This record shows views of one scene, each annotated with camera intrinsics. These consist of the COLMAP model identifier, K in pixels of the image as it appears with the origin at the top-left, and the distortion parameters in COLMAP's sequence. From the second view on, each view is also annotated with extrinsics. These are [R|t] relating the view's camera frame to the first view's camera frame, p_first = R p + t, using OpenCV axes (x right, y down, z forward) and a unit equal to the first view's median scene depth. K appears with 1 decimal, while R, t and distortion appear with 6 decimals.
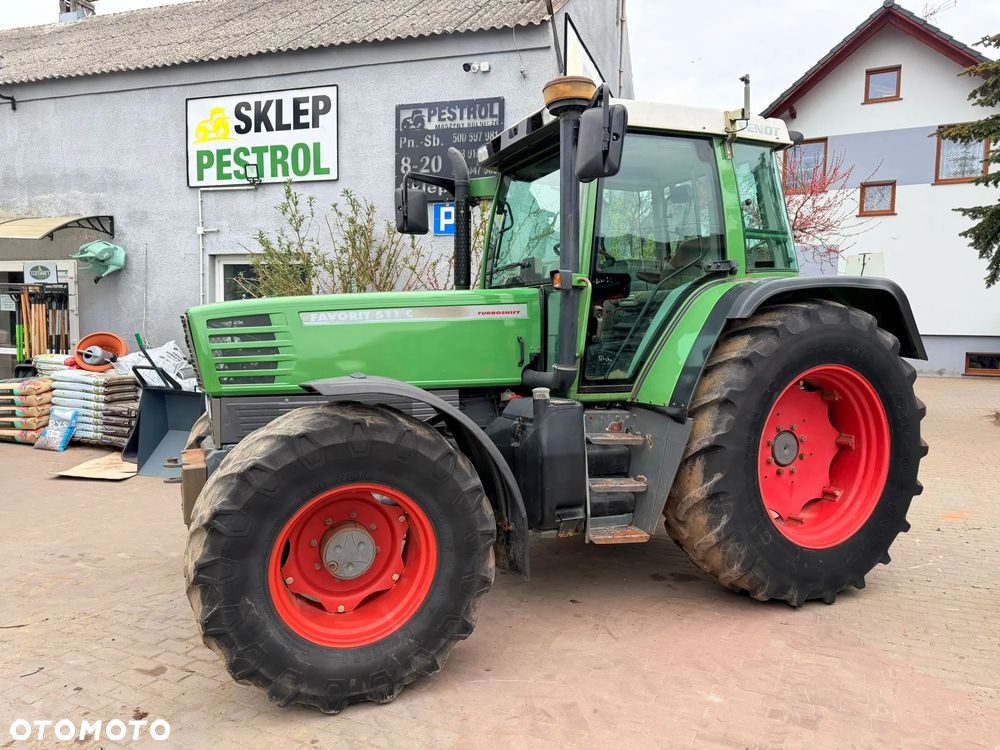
lens RADIAL K [[704.6, 0, 500.7], [0, 704.6, 370.2], [0, 0, 1]] dist [0.059184, -0.067358]
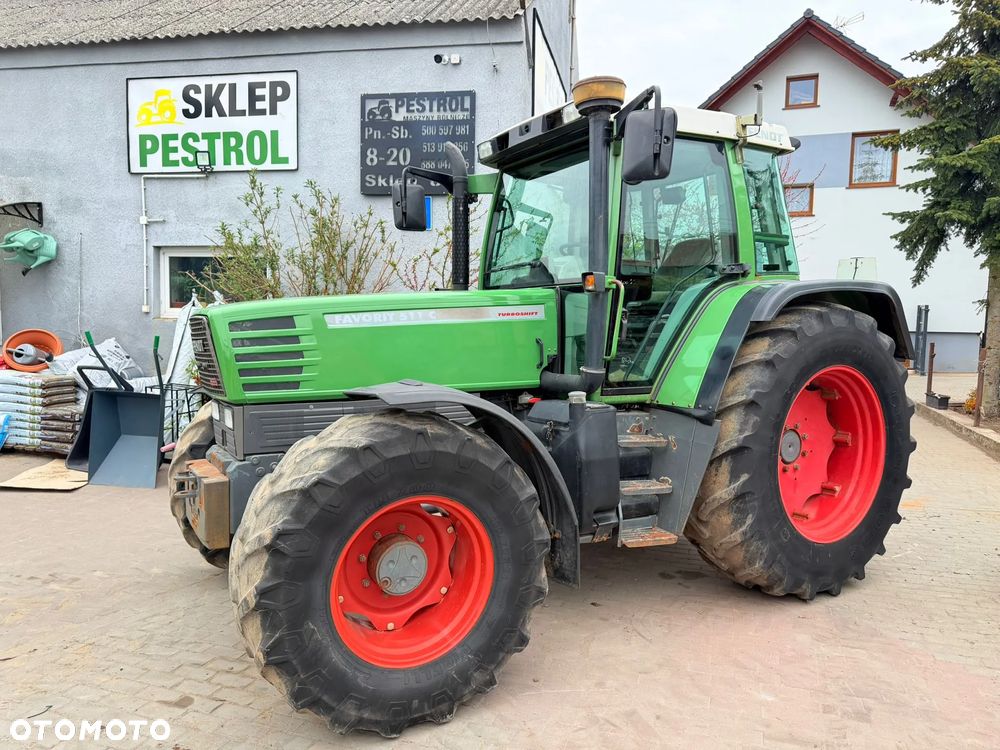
lens RADIAL K [[704.6, 0, 500.4], [0, 704.6, 369.4], [0, 0, 1]] dist [0.059184, -0.067358]
pose [[0.993101, -0.005762, 0.117117, -0.139710], [0.004761, 0.999950, 0.008822, -0.012867], [-0.117162, -0.008203, 0.993079, 0.027503]]
